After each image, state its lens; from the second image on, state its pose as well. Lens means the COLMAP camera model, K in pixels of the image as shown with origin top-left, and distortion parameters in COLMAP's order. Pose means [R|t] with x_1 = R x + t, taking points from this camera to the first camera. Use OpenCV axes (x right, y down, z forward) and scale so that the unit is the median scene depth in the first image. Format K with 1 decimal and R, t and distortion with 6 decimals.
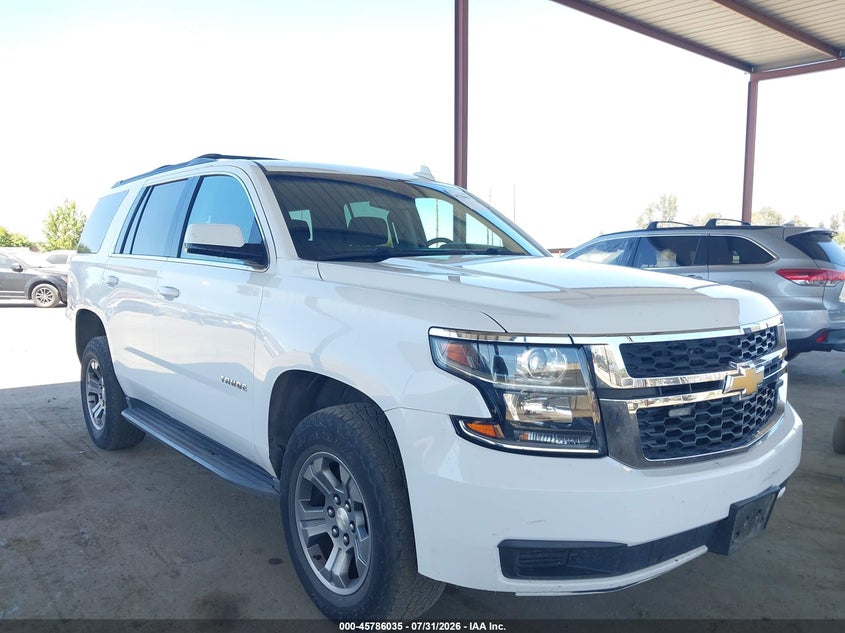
lens RADIAL K [[681.3, 0, 416.0], [0, 681.3, 333.2], [0, 0, 1]] dist [0.035735, -0.036133]
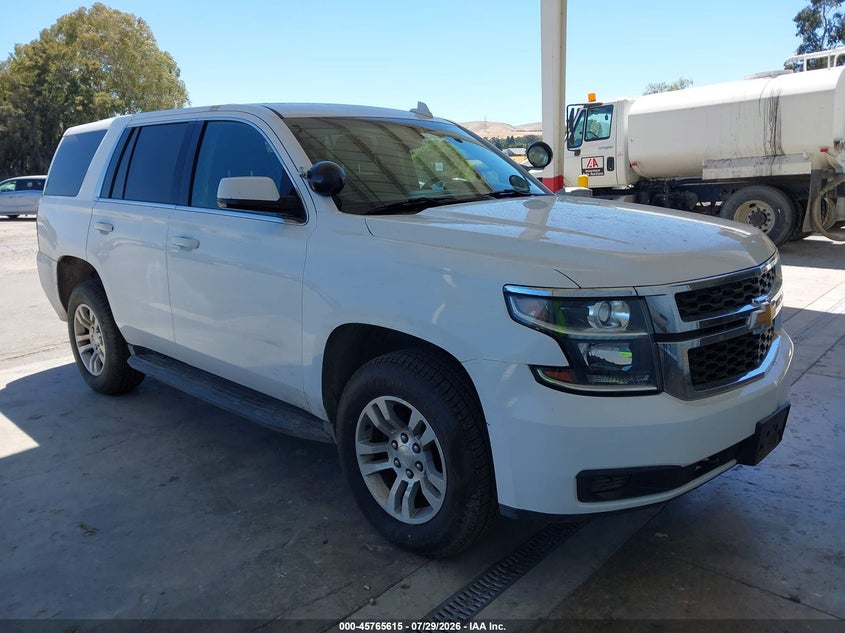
lens RADIAL K [[681.3, 0, 423.4], [0, 681.3, 315.7], [0, 0, 1]] dist [0.035735, -0.036133]
pose [[0.992515, -0.050363, 0.111258, -0.232452], [0.038518, 0.993603, 0.106160, -0.080589], [-0.115893, -0.101080, 0.988105, -0.064817]]
